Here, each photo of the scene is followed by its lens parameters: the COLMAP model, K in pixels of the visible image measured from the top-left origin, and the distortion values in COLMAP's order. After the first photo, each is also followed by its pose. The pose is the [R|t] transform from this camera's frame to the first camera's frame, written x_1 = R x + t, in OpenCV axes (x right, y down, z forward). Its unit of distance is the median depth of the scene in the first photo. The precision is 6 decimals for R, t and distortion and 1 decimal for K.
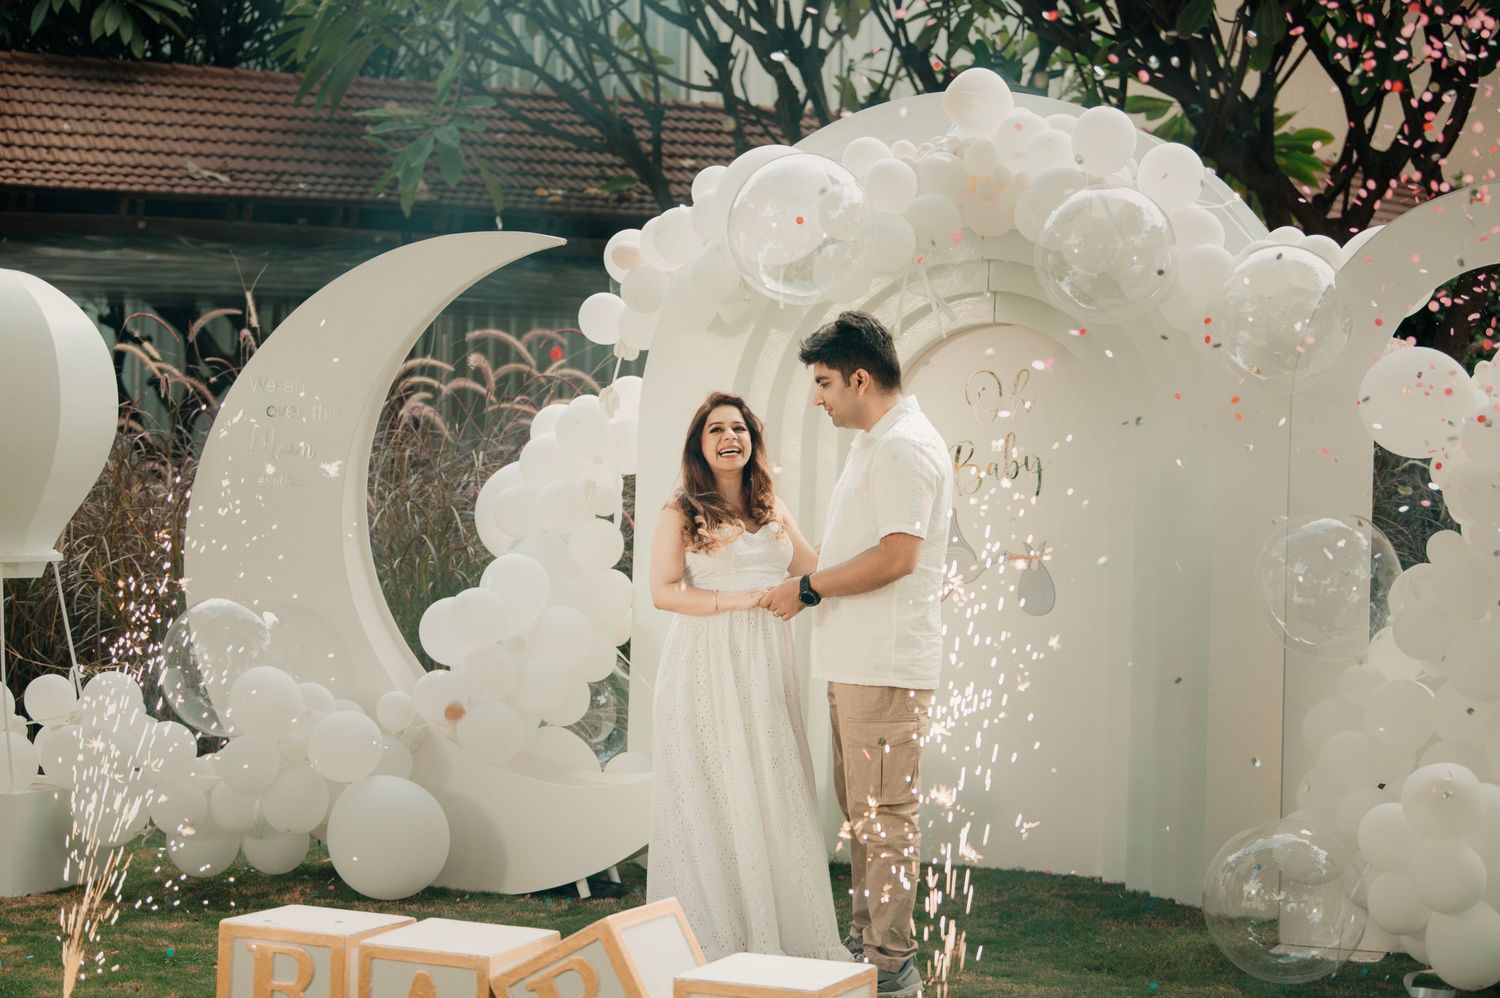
lens RADIAL K [[3021.6, 0, 771.2], [0, 3021.6, 472.7], [0, 0, 1]] dist [-0.024231, -0.141748]
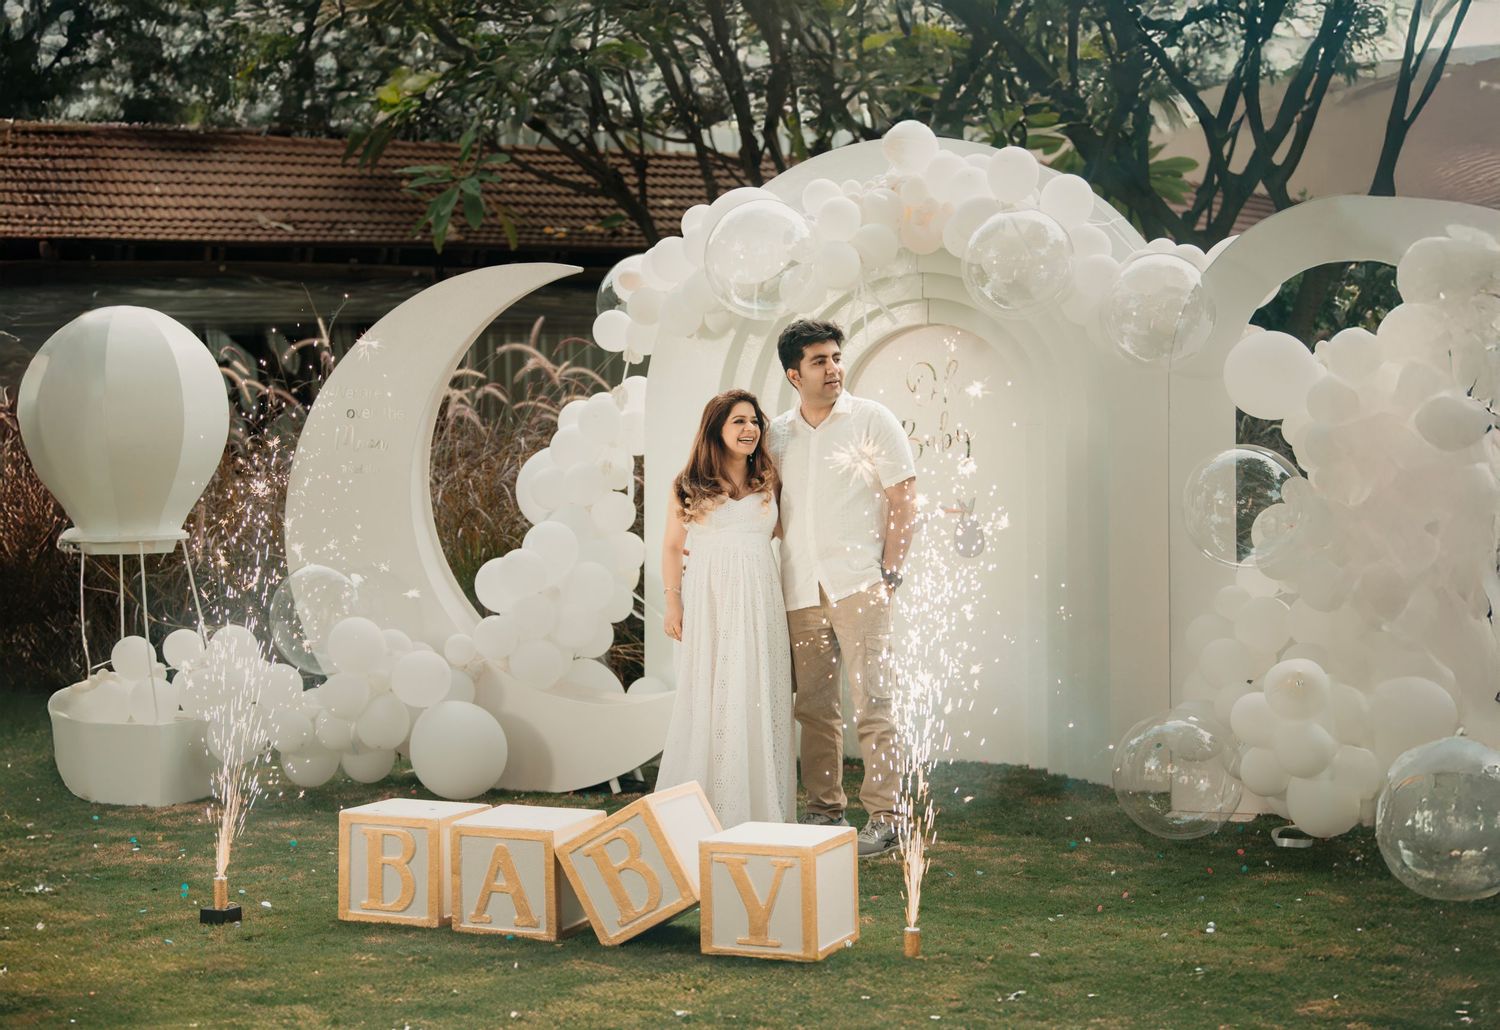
lens RADIAL K [[2560.3, 0, 719.6], [0, 2560.3, 515.2], [0, 0, 1]] dist [-0.017684, -0.151873]
pose [[0.999448, -0.032756, -0.005487, -0.005562], [0.032862, 0.999250, 0.020483, 0.003075], [0.004812, -0.020652, 0.999775, -0.034959]]
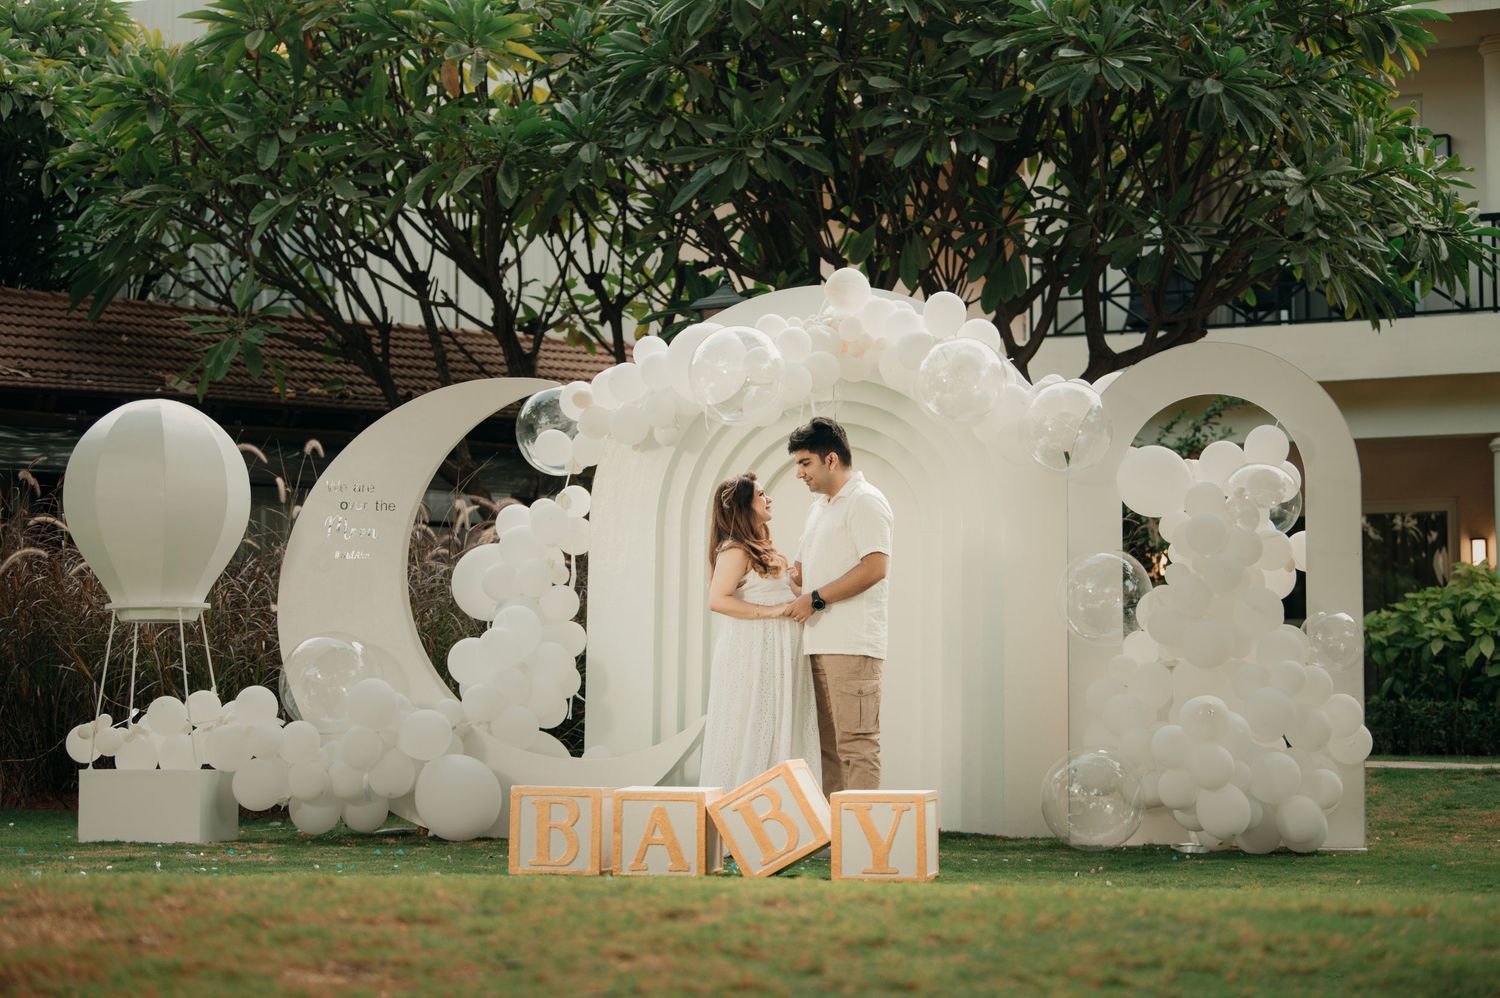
lens RADIAL K [[3106.8, 0, 750.0], [0, 3106.8, 499.0], [0, 0, 1]] dist [0.041663, 0.001665]
pose [[0.970216, -0.003160, 0.242220, -0.204604], [0.023673, 0.996366, -0.081824, 0.061123], [-0.241081, 0.085121, 0.966765, -0.270332]]
